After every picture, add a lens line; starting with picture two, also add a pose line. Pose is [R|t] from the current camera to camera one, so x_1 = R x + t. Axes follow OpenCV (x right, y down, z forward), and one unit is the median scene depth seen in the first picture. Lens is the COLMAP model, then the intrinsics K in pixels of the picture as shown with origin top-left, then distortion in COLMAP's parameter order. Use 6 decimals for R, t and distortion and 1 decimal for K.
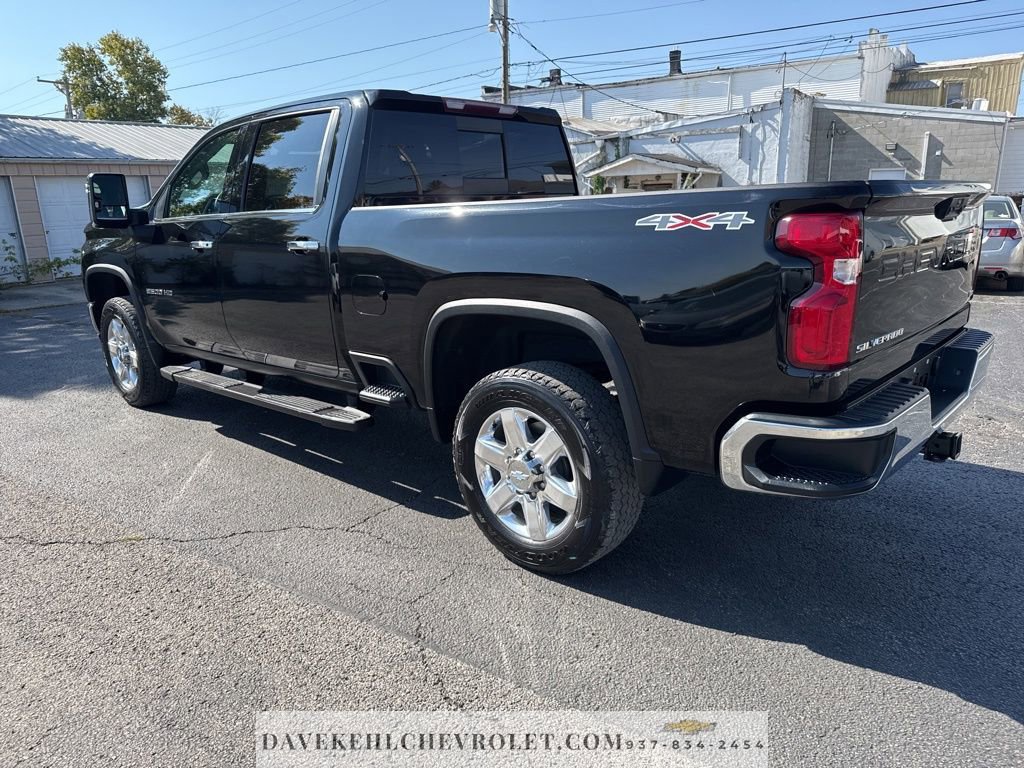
lens RADIAL K [[730.3, 0, 507.1], [0, 730.3, 391.9], [0, 0, 1]] dist [0.025688, -0.030186]
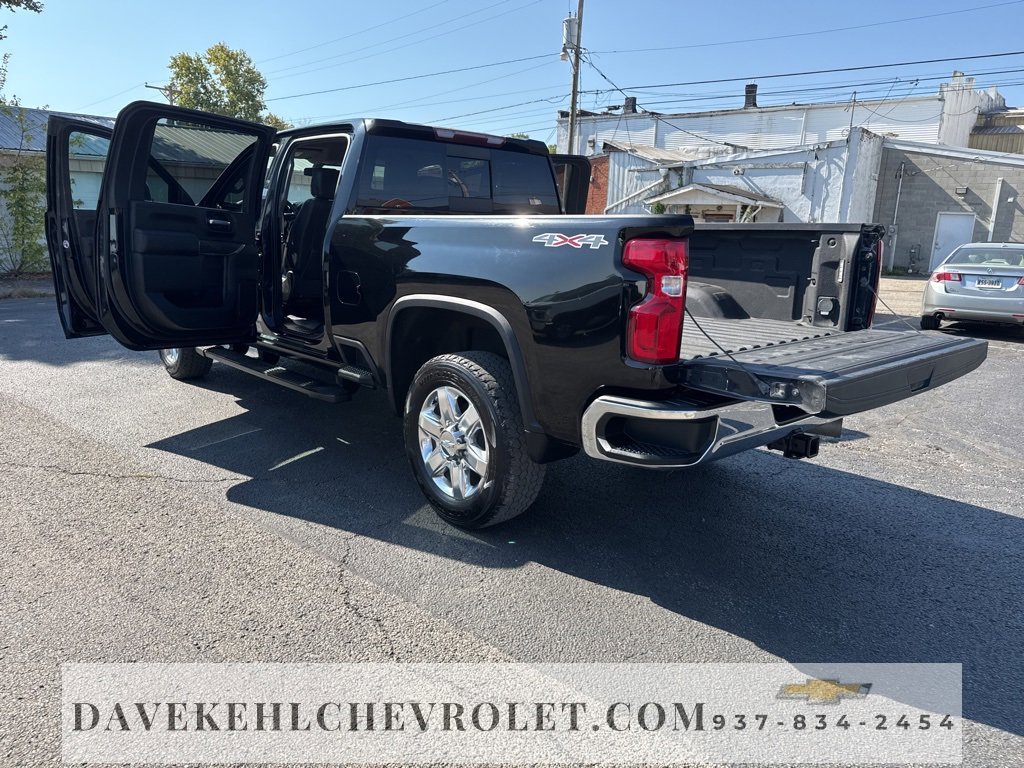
lens RADIAL K [[733.9, 0, 508.5], [0, 733.9, 383.5], [0, 0, 1]] dist [0.031663, -0.037558]
pose [[0.993193, 0.077709, -0.086764, 0.026979], [-0.080938, 0.996128, -0.034332, 0.006227], [0.083761, 0.041121, 0.995637, -0.024899]]
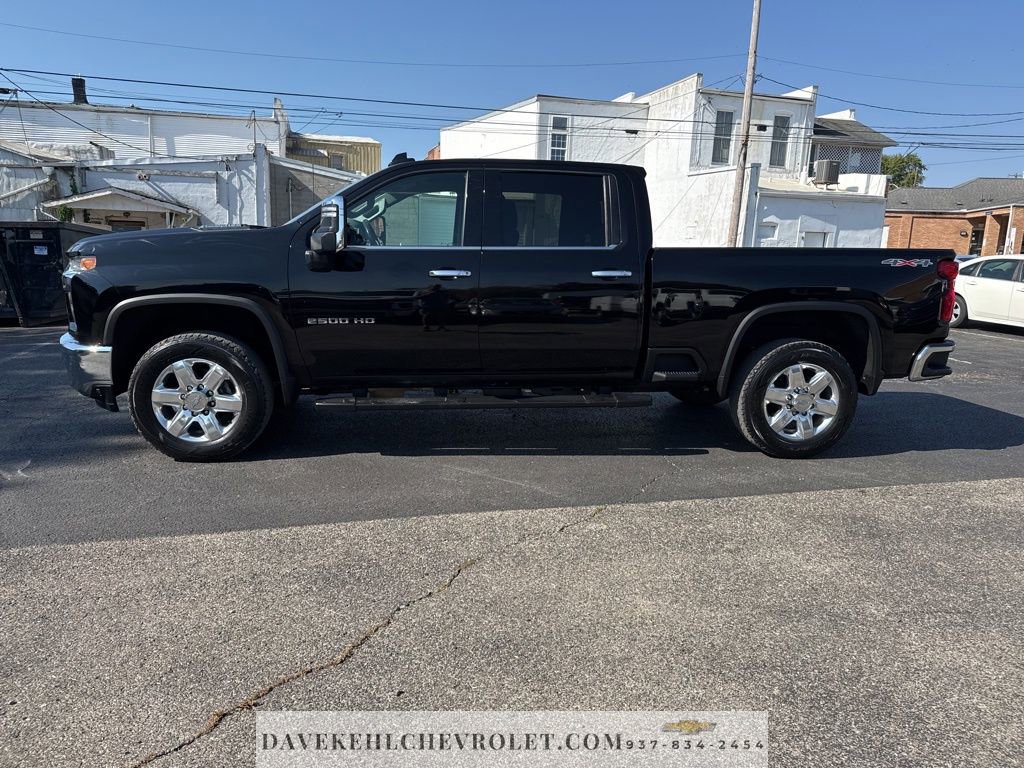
lens RADIAL K [[733.9, 0, 508.5], [0, 733.9, 383.5], [0, 0, 1]] dist [0.031663, -0.037558]
pose [[0.653782, -0.094832, 0.750717, -0.223898], [0.147836, 0.989005, -0.003814, -0.003535], [-0.742101, 0.113477, 0.660613, 0.043464]]
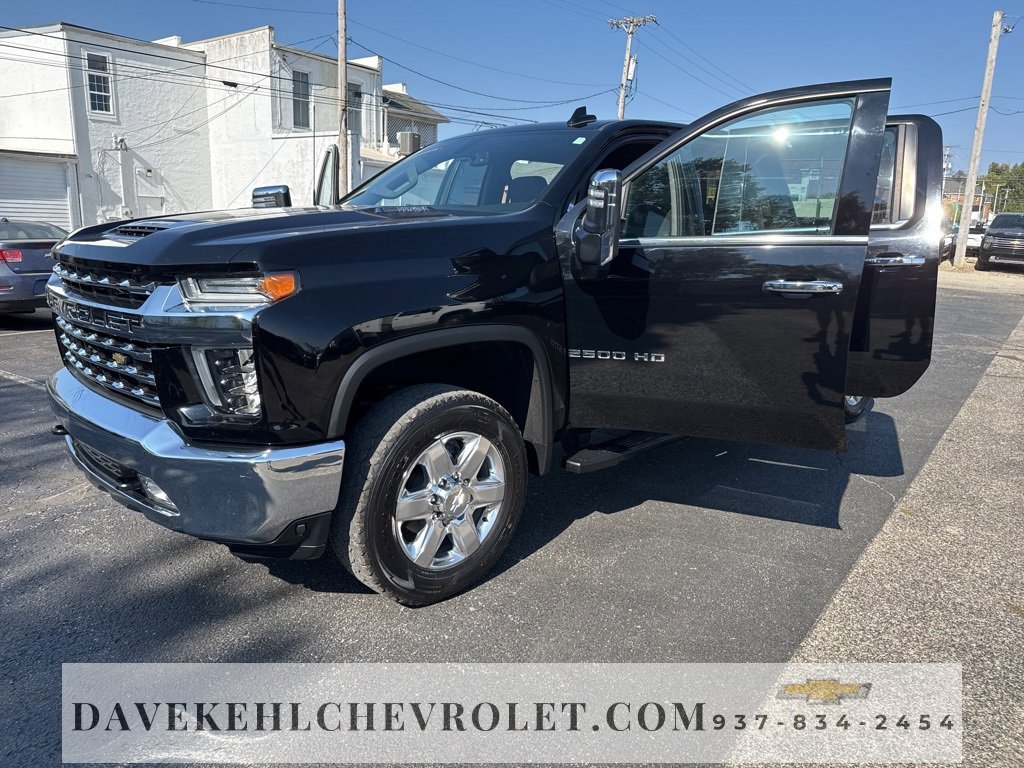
lens RADIAL K [[730.3, 0, 507.1], [0, 730.3, 391.9], [0, 0, 1]] dist [0.025688, -0.030186]
pose [[0.047253, -0.195527, 0.979559, -0.245560], [0.230570, 0.956307, 0.179764, -0.050476], [-0.971908, 0.217363, 0.090271, 0.219328]]
